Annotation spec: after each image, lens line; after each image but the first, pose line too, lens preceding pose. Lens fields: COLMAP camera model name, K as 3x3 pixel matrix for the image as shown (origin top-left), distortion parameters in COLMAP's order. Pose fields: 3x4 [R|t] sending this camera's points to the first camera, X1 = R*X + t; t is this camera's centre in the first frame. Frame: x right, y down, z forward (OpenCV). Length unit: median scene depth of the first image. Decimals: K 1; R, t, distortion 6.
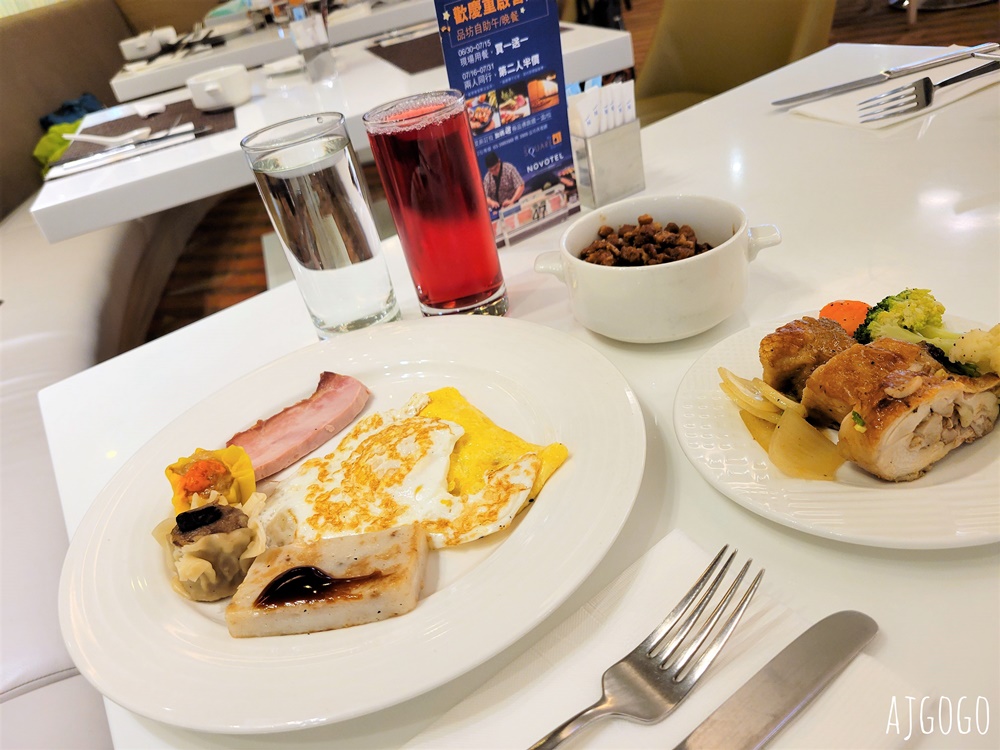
lens RADIAL K [[769.0, 0, 500.0], [0, 769.0, 375.0], [0, 0, 1]] dist [0.012225, 0.005916]
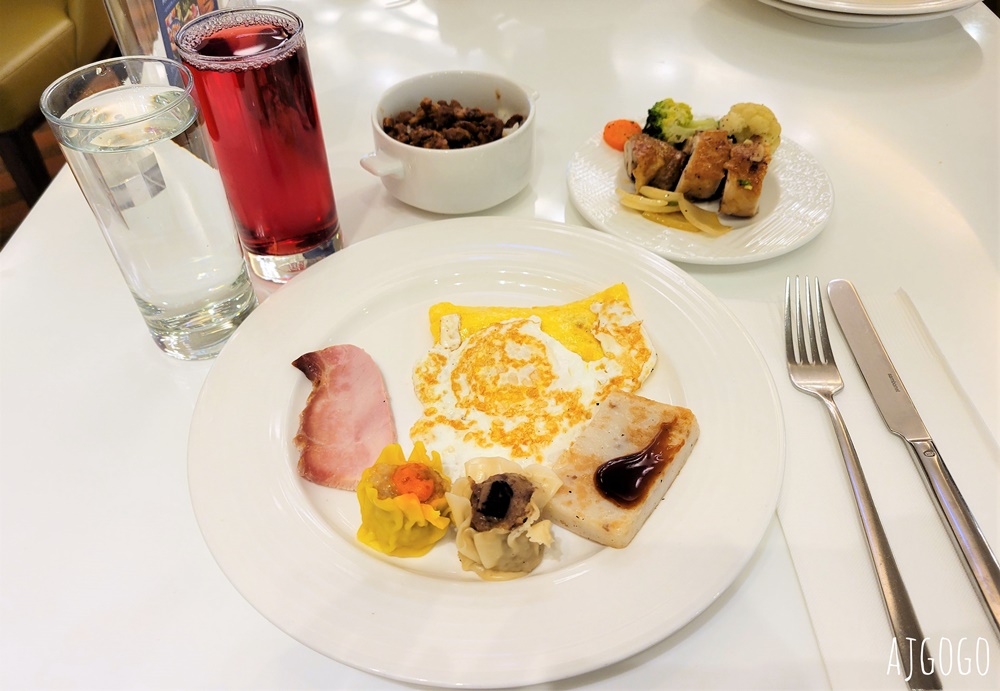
lens RADIAL K [[771.3, 0, 500.0], [0, 771.3, 345.5], [0, 0, 1]] dist [-0.003588, -0.002167]
pose [[0.559032, -0.444776, 0.699755, -0.892589], [0.361191, 0.890296, 0.277333, -0.221138], [-0.746340, 0.097708, 0.658353, 0.342222]]
